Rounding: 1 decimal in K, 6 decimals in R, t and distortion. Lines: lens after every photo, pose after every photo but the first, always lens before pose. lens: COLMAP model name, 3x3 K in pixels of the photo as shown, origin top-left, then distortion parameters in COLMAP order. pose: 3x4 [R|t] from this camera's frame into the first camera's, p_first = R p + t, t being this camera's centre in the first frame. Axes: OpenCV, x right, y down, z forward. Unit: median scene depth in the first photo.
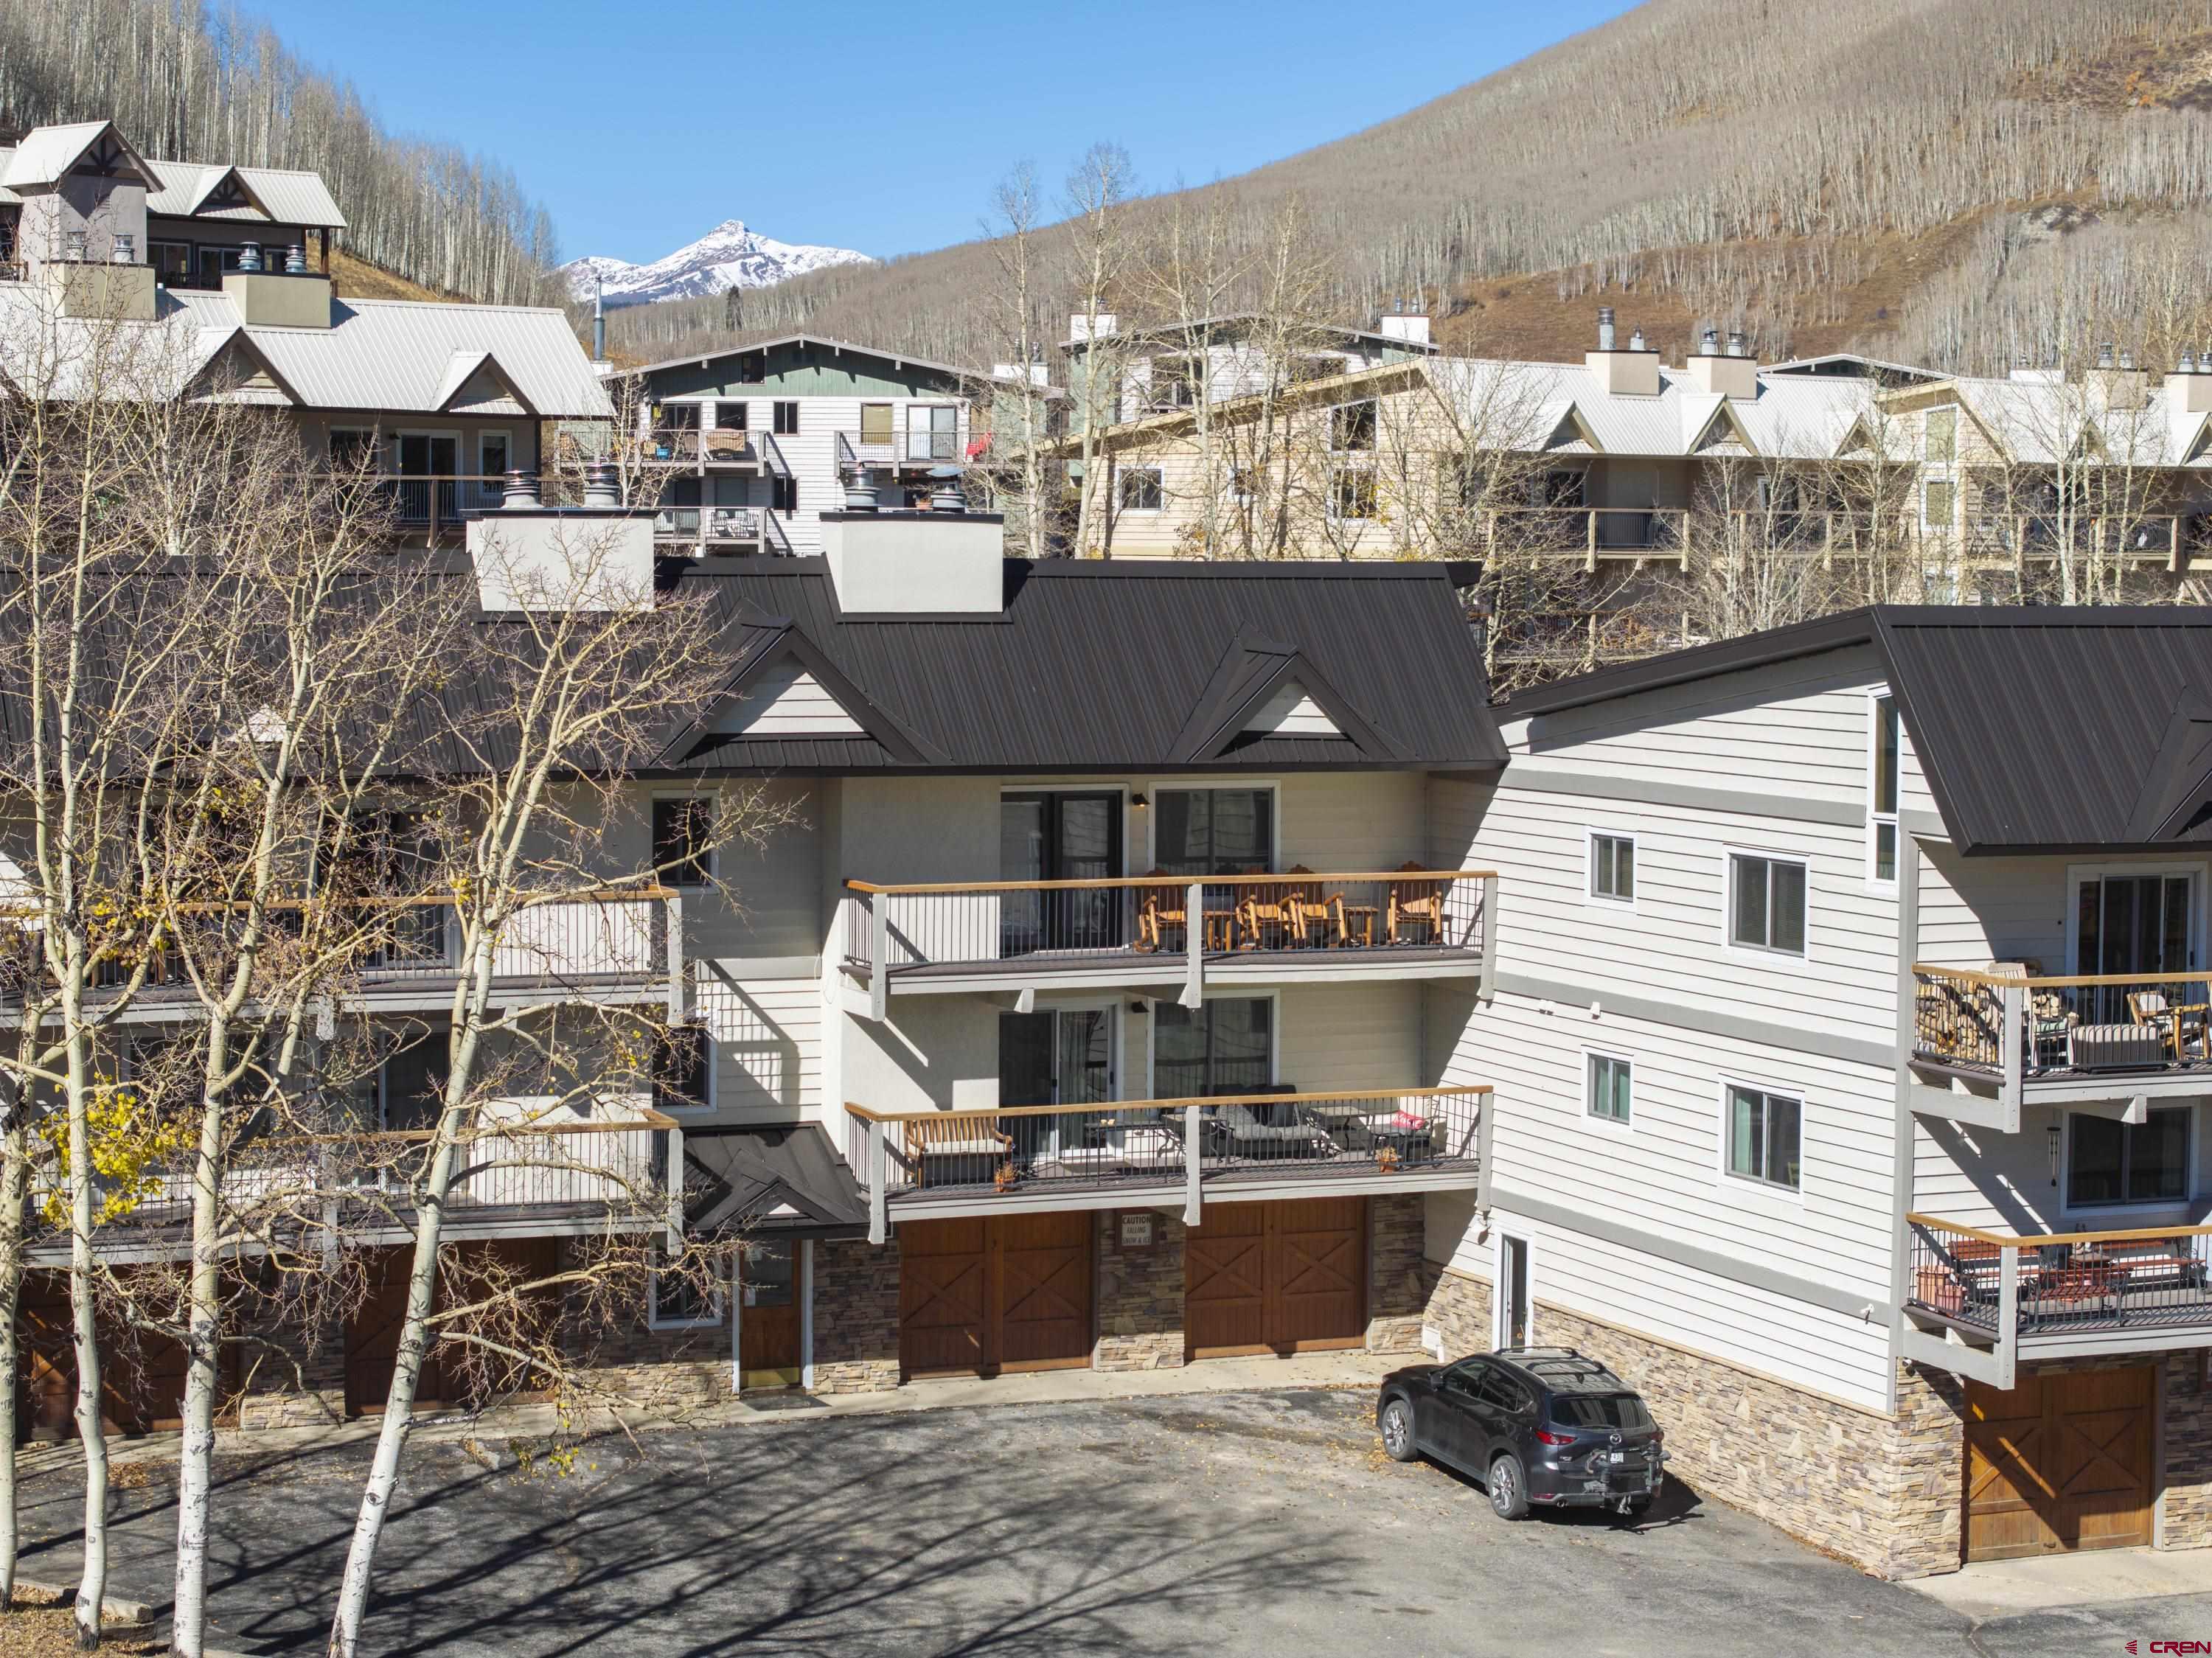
lens RADIAL K [[4449.5, 0, 1106.0], [0, 4449.5, 829.0], [0, 0, 1]] dist [-0.054050, -0.241924]
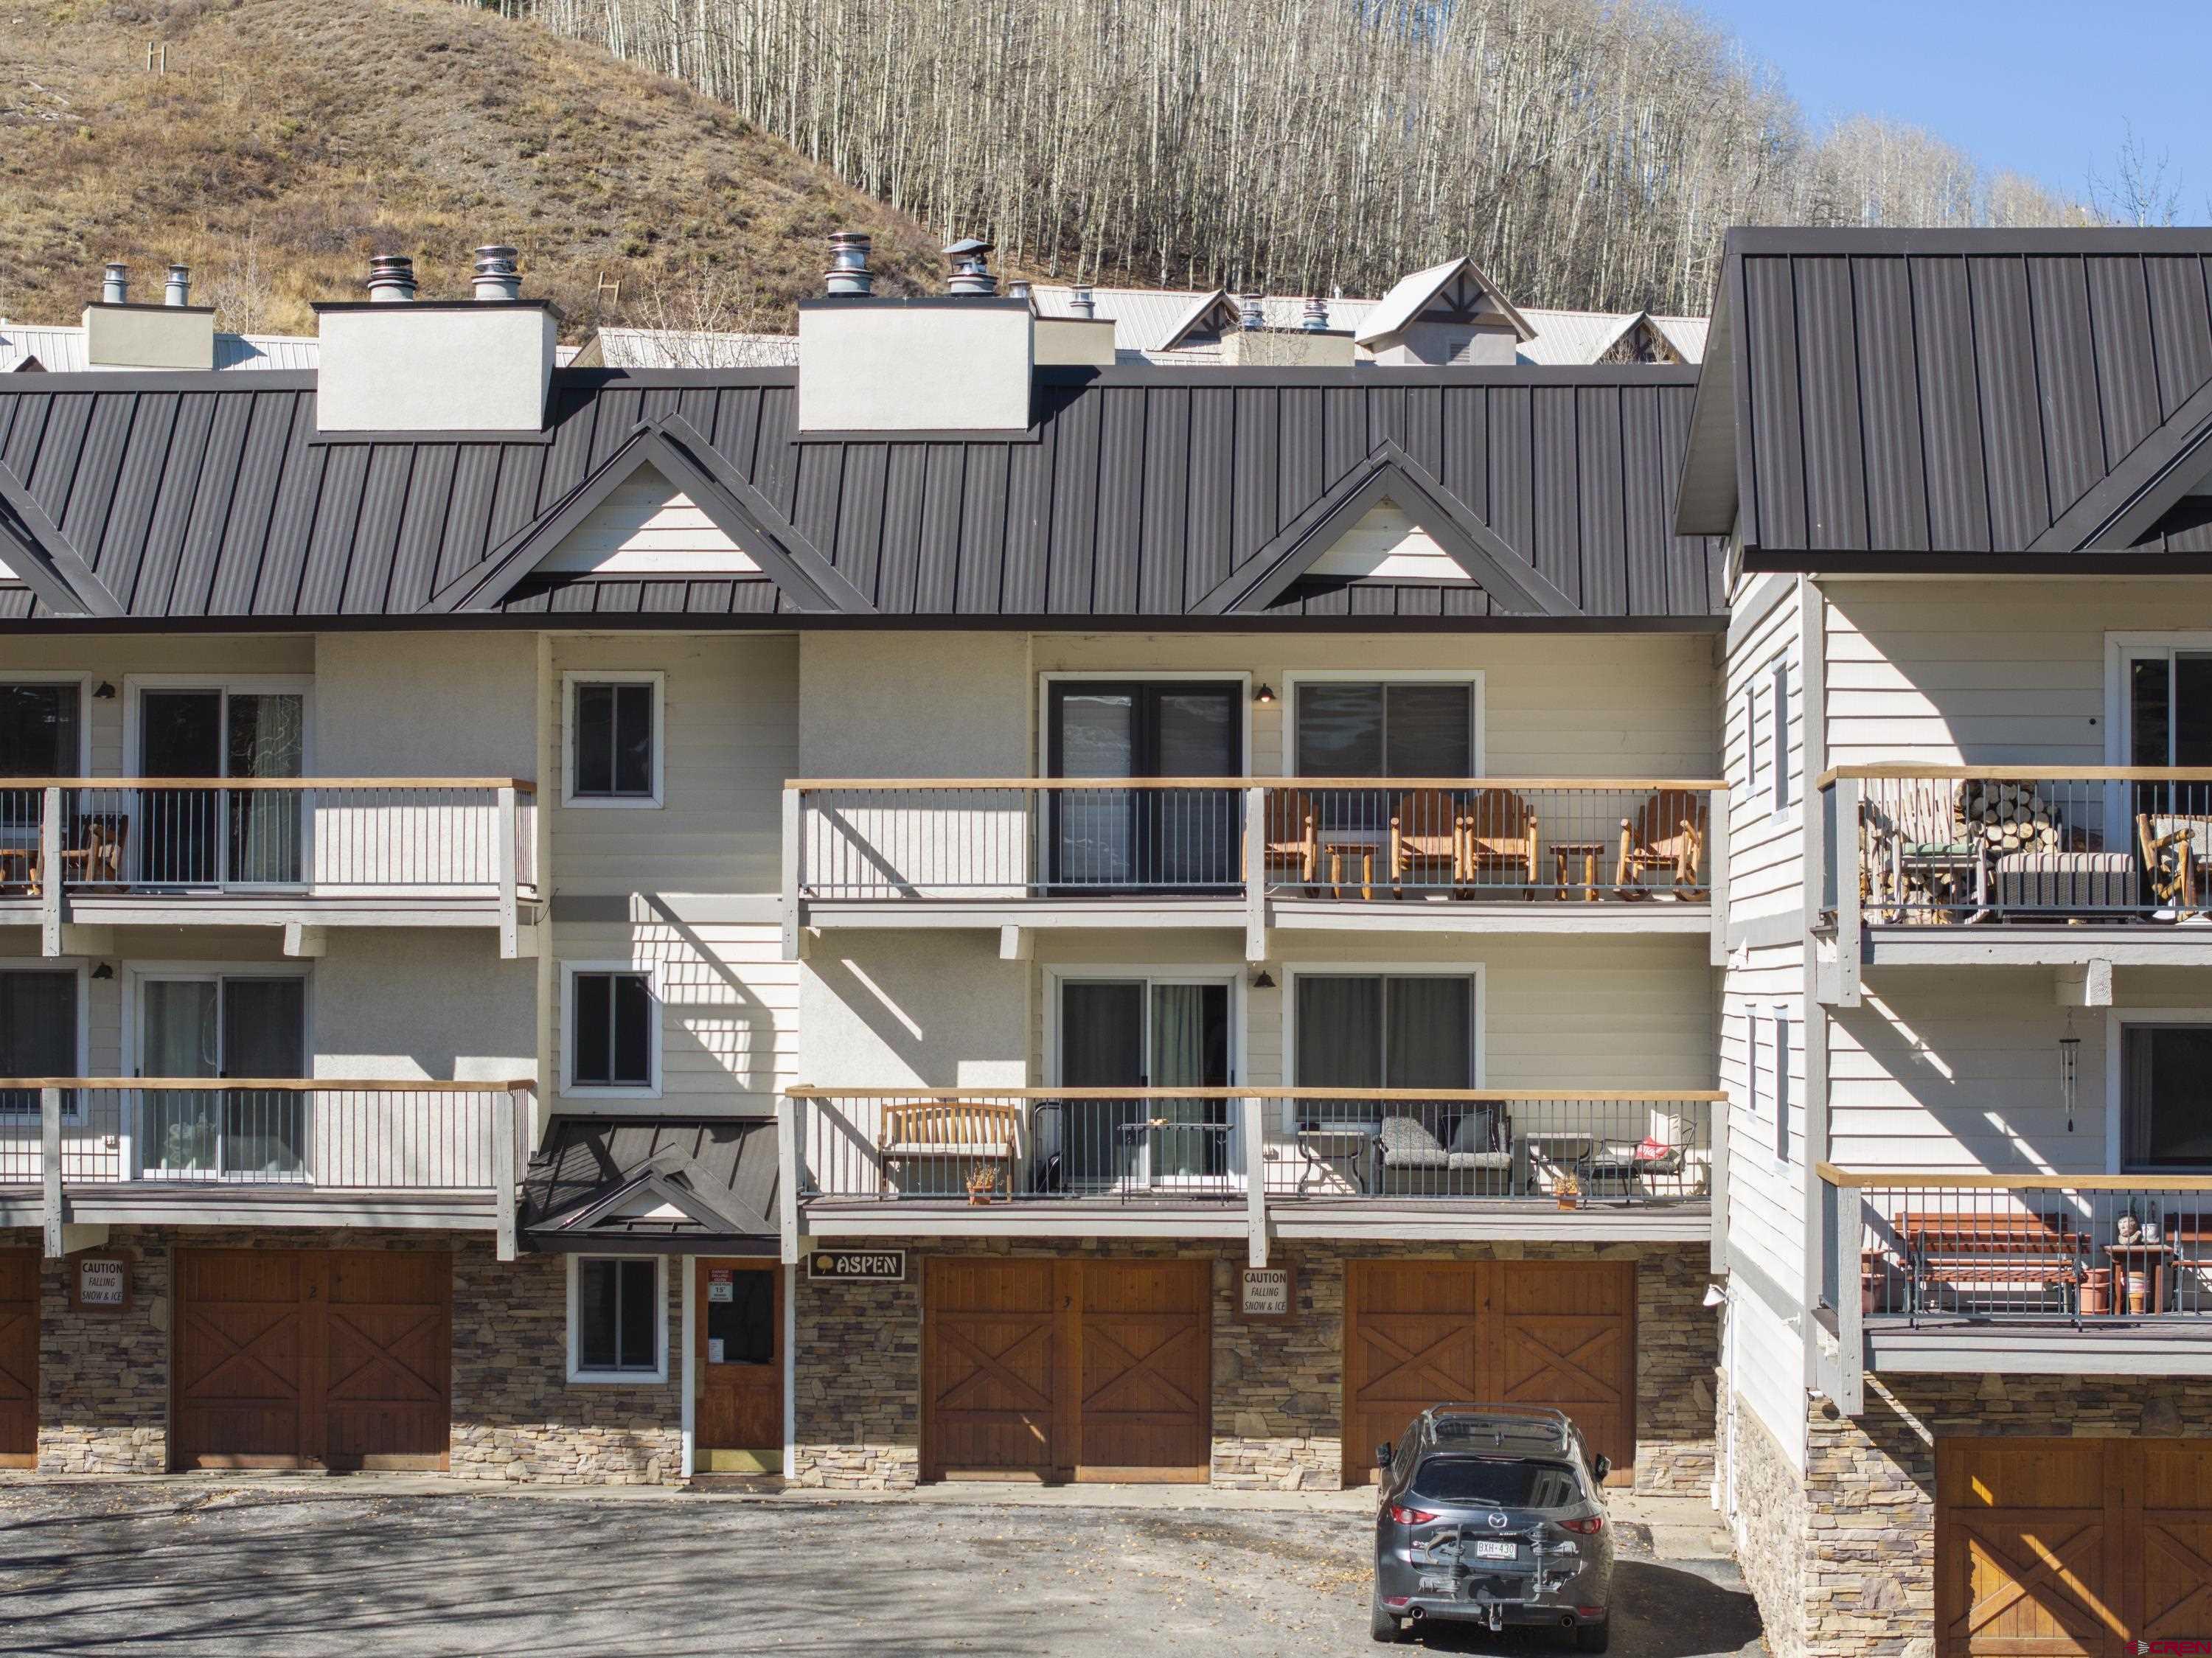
lens RADIAL K [[5228.1, 0, 1106.0], [0, 5228.1, 829.0], [0, 0, 1]] dist [-0.051244, 0.236445]
pose [[0.893671, -0.018079, -0.448359, 0.374635], [-0.025433, 0.995541, -0.090836, 0.095693], [0.448002, 0.092580, 0.889226, 0.235429]]
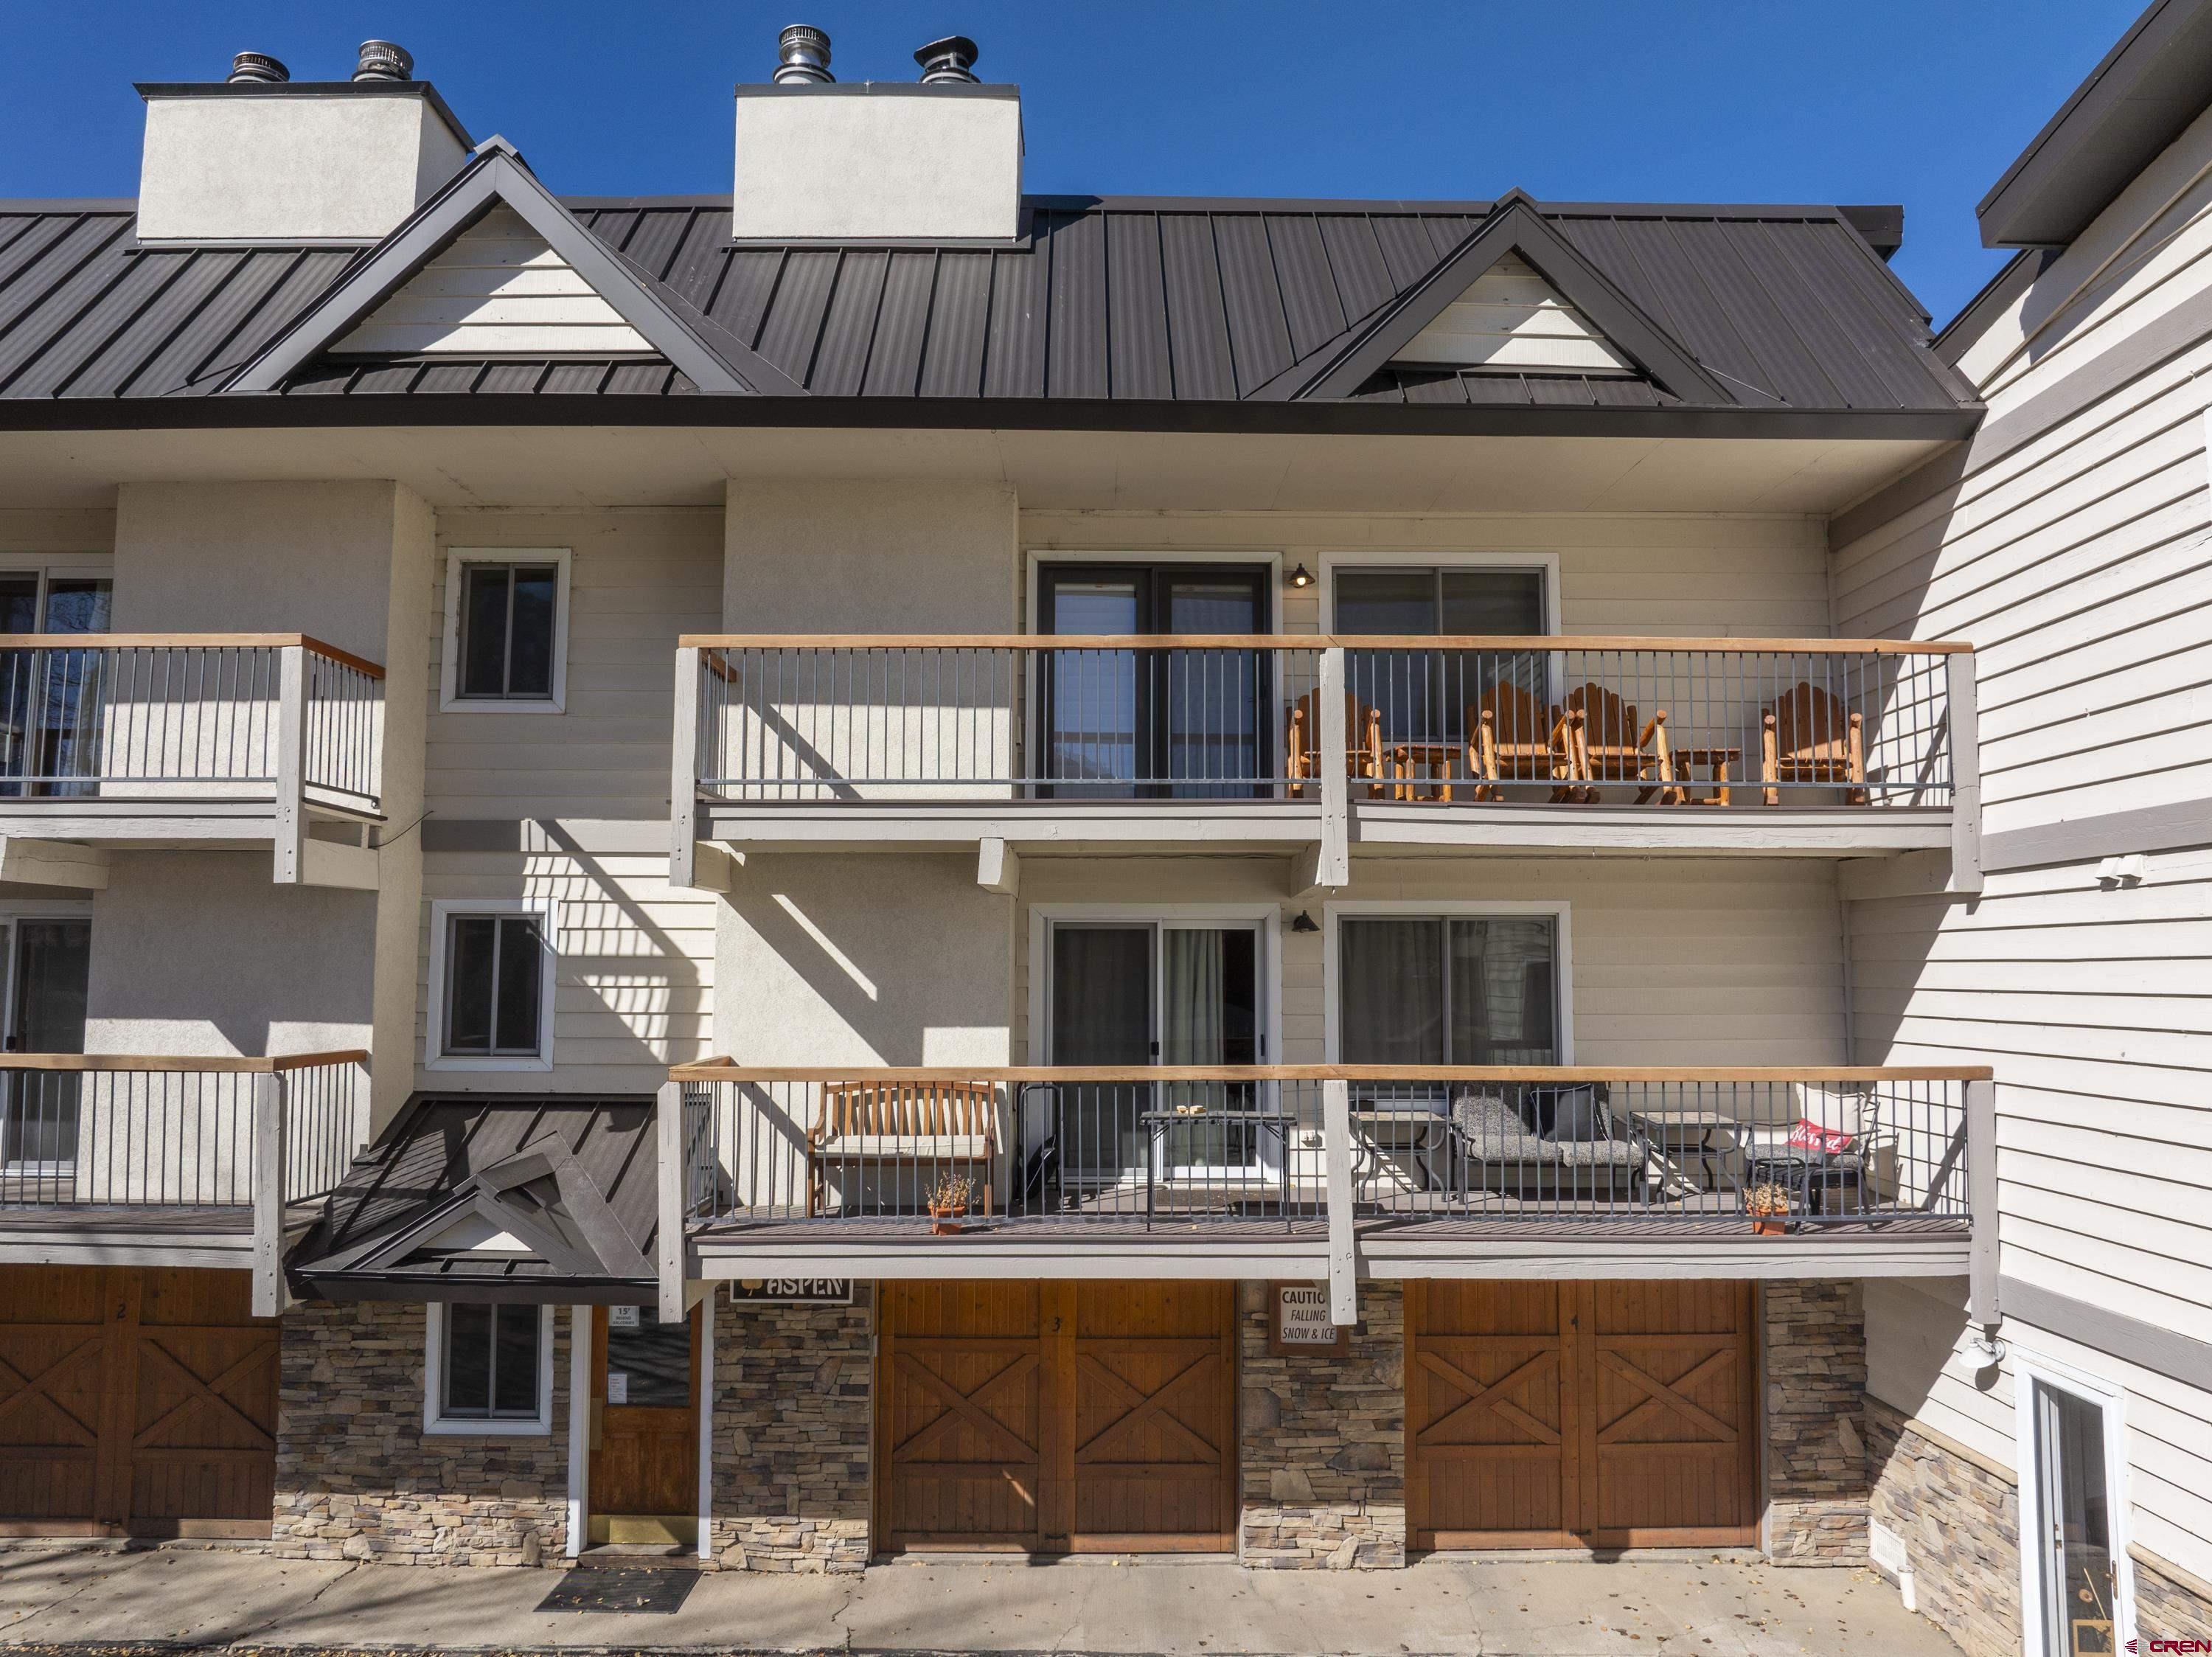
lens RADIAL K [[1567.9, 0, 1114.9], [0, 1567.9, 816.9], [0, 0, 1]] dist [-0.042318, 0.005544]
pose [[0.922709, -0.045128, -0.382846, 0.065404], [-0.020083, 0.986148, -0.164645, 0.062132], [0.384973, 0.159608, 0.909022, 0.819539]]
